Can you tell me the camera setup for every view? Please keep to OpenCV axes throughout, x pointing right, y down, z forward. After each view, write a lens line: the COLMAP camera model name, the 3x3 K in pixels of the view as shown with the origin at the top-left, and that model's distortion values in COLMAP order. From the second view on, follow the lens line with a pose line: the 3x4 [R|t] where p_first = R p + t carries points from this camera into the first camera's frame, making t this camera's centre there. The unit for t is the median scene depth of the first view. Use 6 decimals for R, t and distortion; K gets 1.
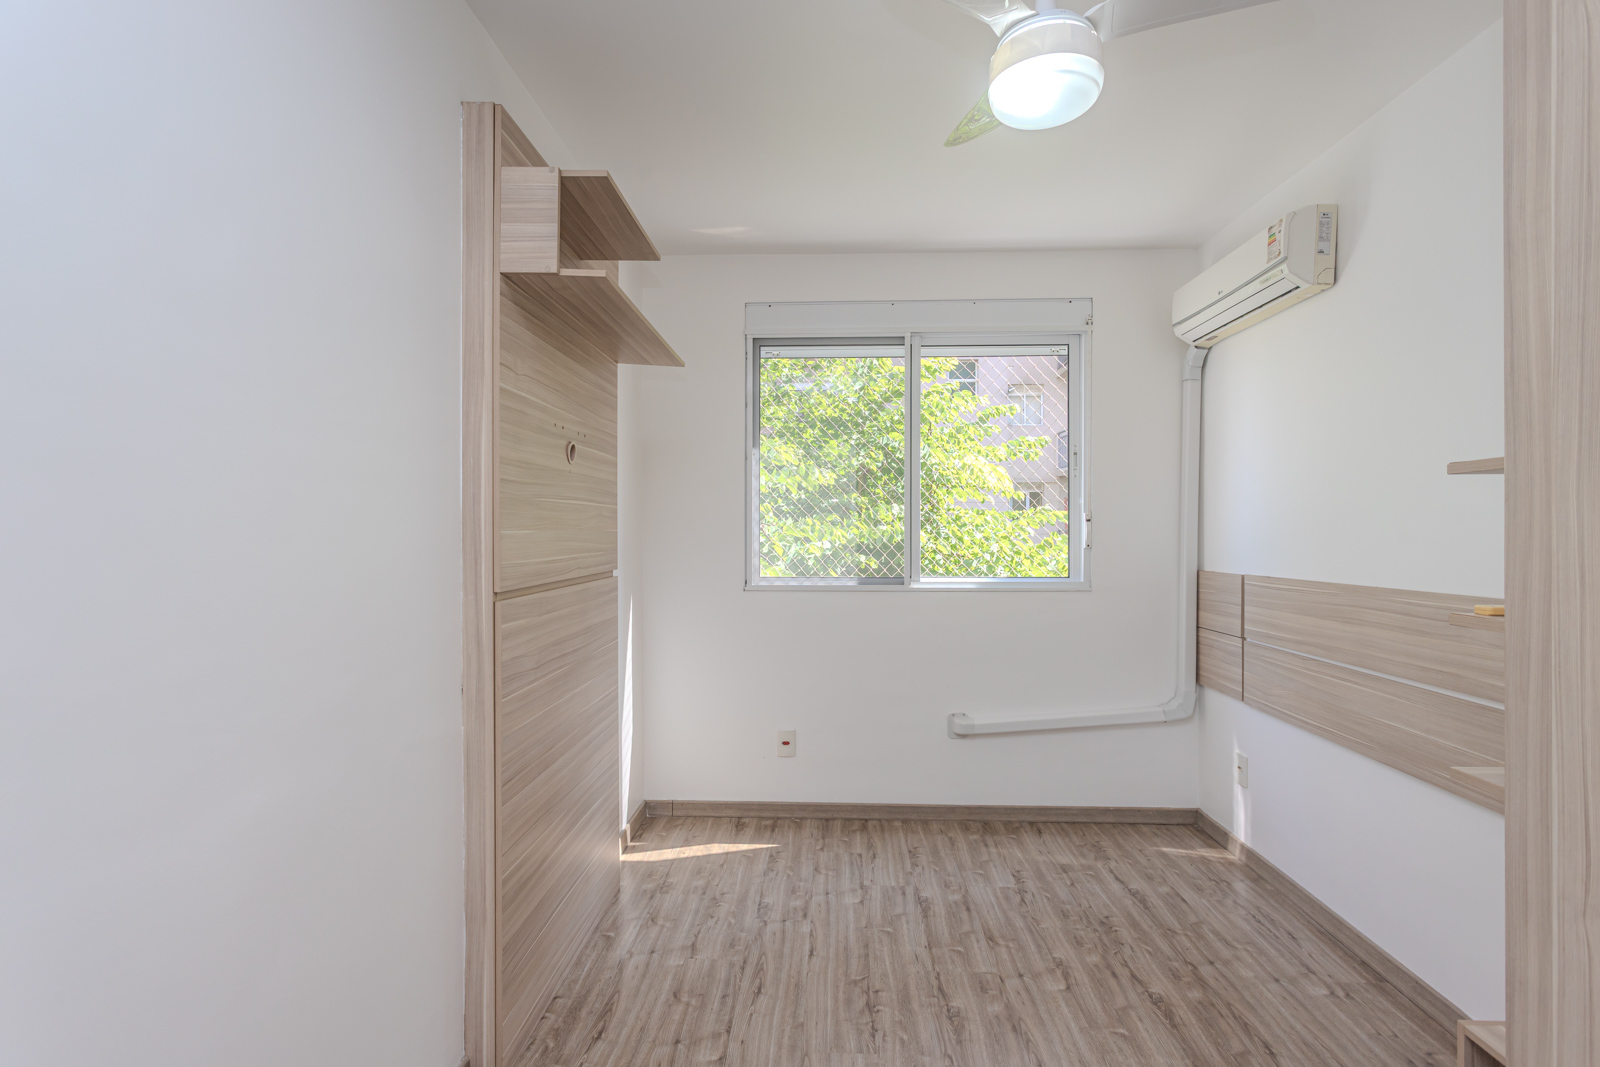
lens RADIAL K [[746.8, 0, 810.2], [0, 746.8, 531.4], [0, 0, 1]] dist [-0.000609, 0.000546]
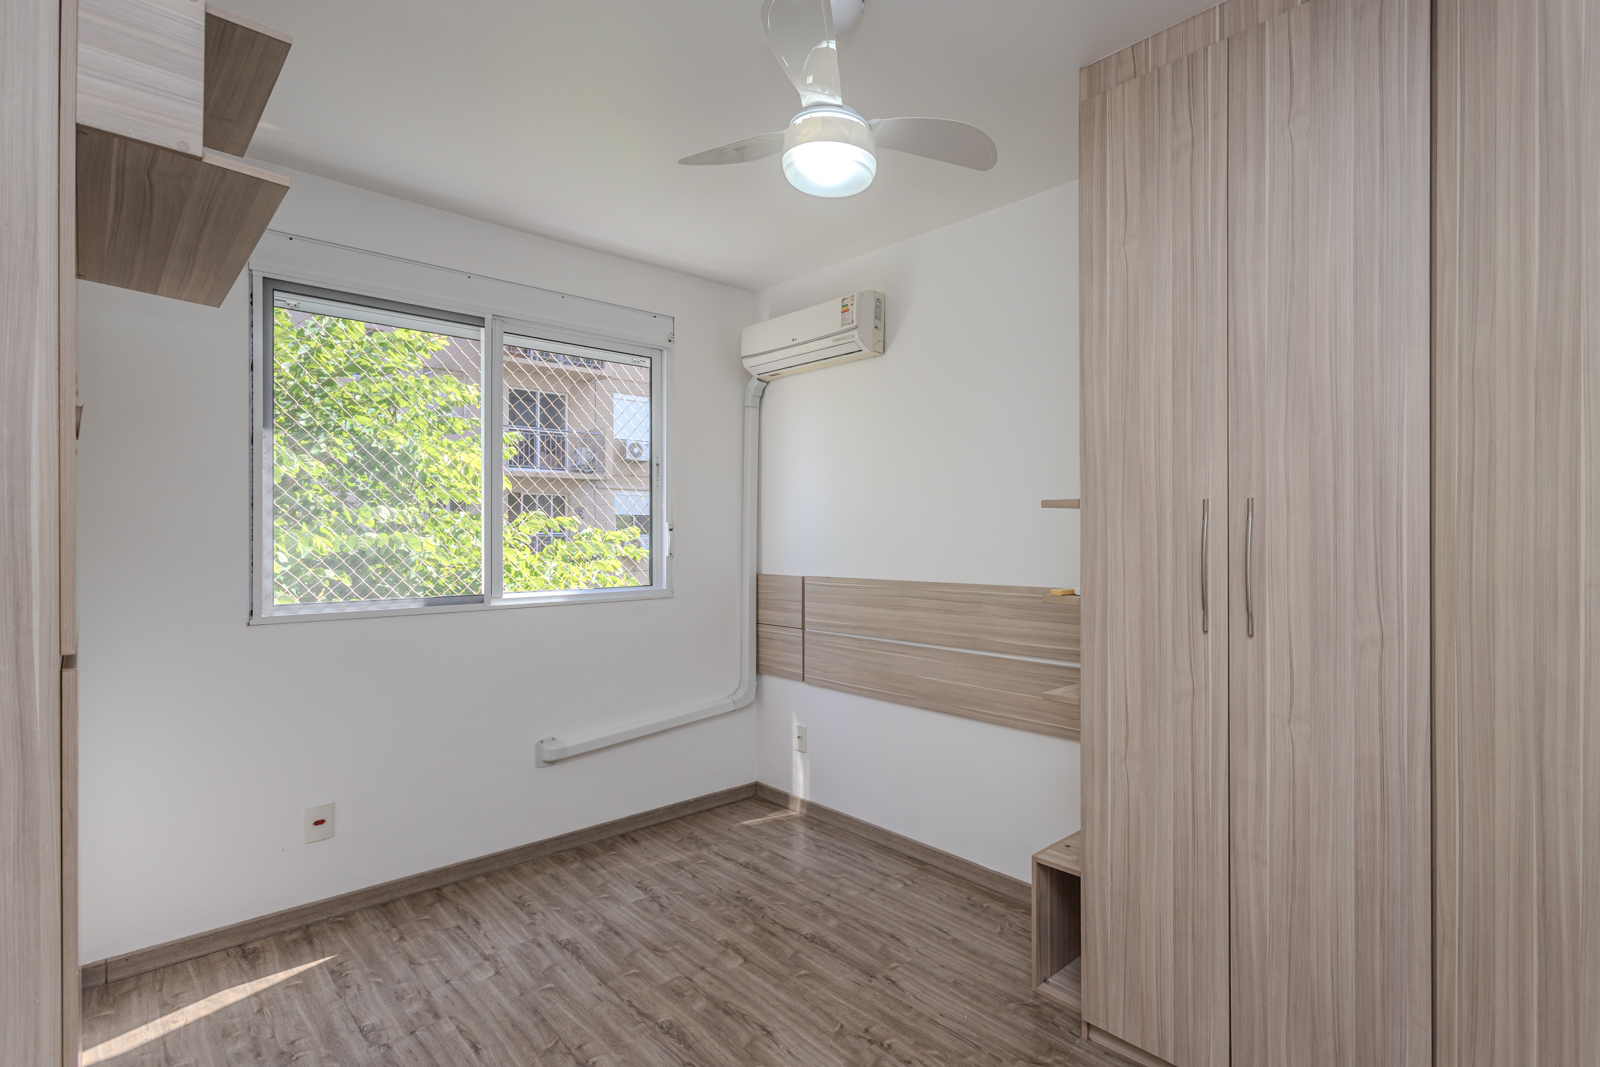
lens RADIAL K [[774.4, 0, 876.0], [0, 774.4, 533.7], [0, 0, 1]] dist [-0.000925, 0.001224]
pose [[0.682264, 0.000509, 0.731106, -0.304502], [0.001212, 0.999998, -0.001827, -0.009718], [-0.731105, 0.002133, 0.682262, 0.072213]]
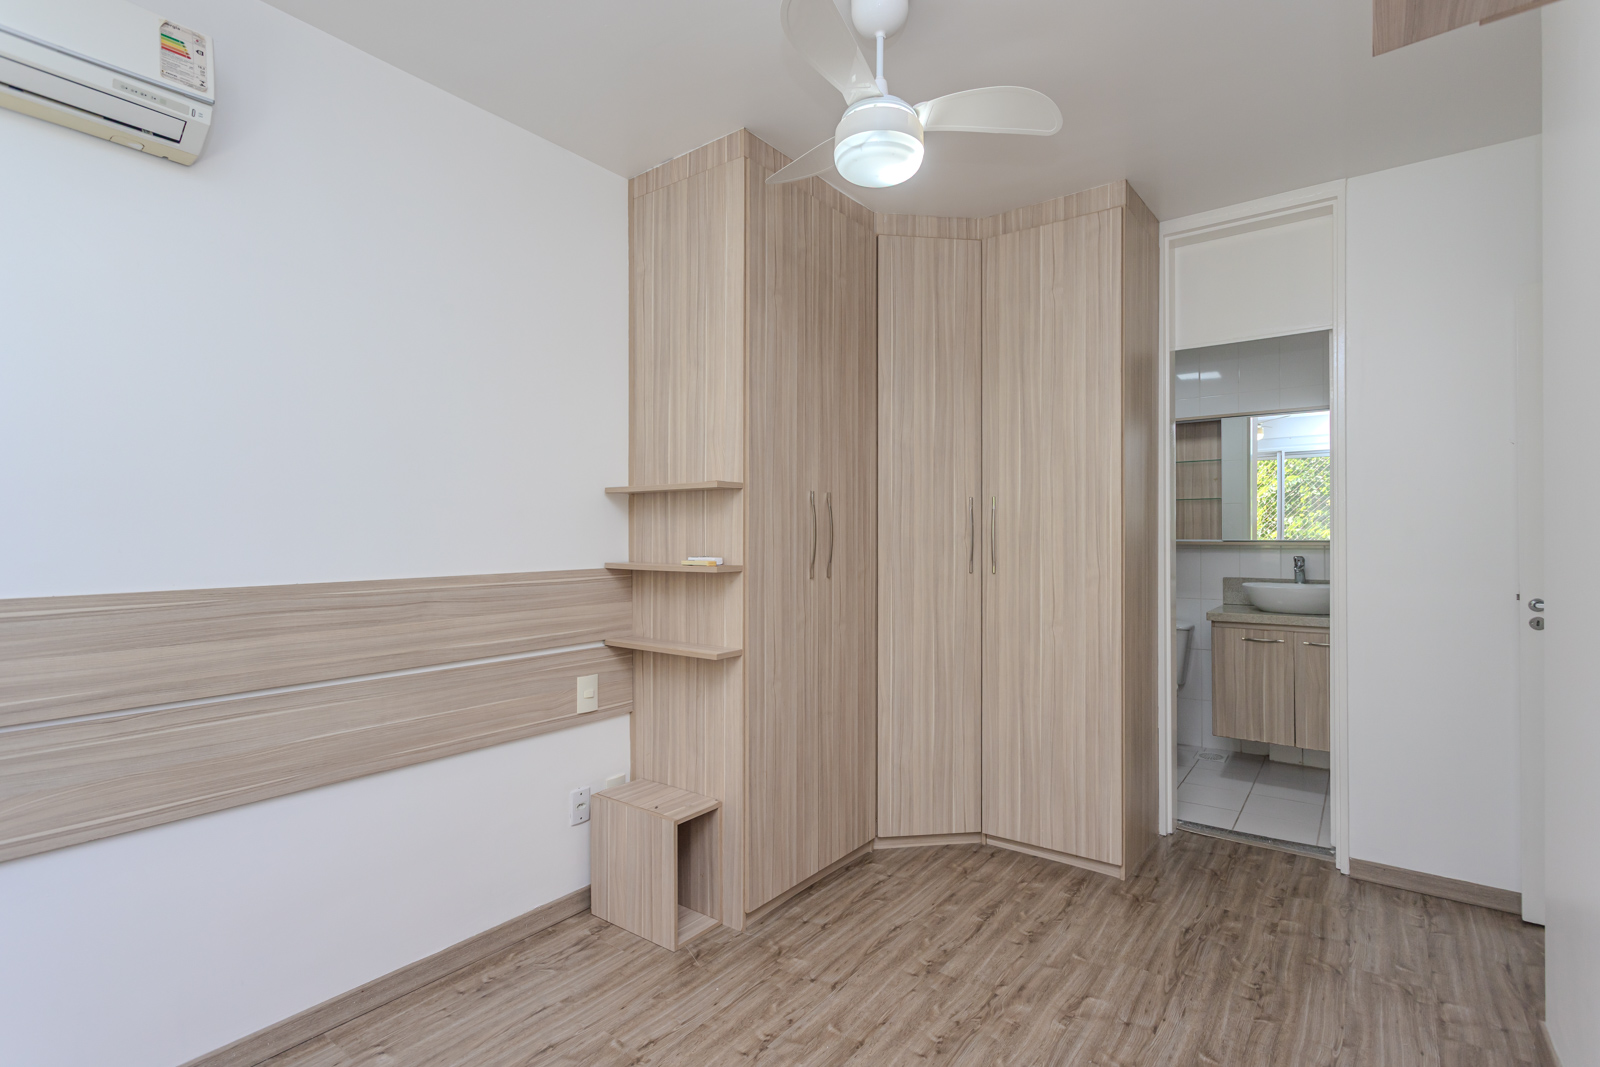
lens RADIAL K [[761.6, 0, 803.1], [0, 761.6, 529.1], [0, 0, 1]] dist [0.001032, 0.001019]
pose [[-0.816466, 0.007143, 0.577349, -0.179782], [0.003795, 0.999968, -0.007005, 0.018587], [-0.577381, -0.003528, -0.816467, 1.225945]]
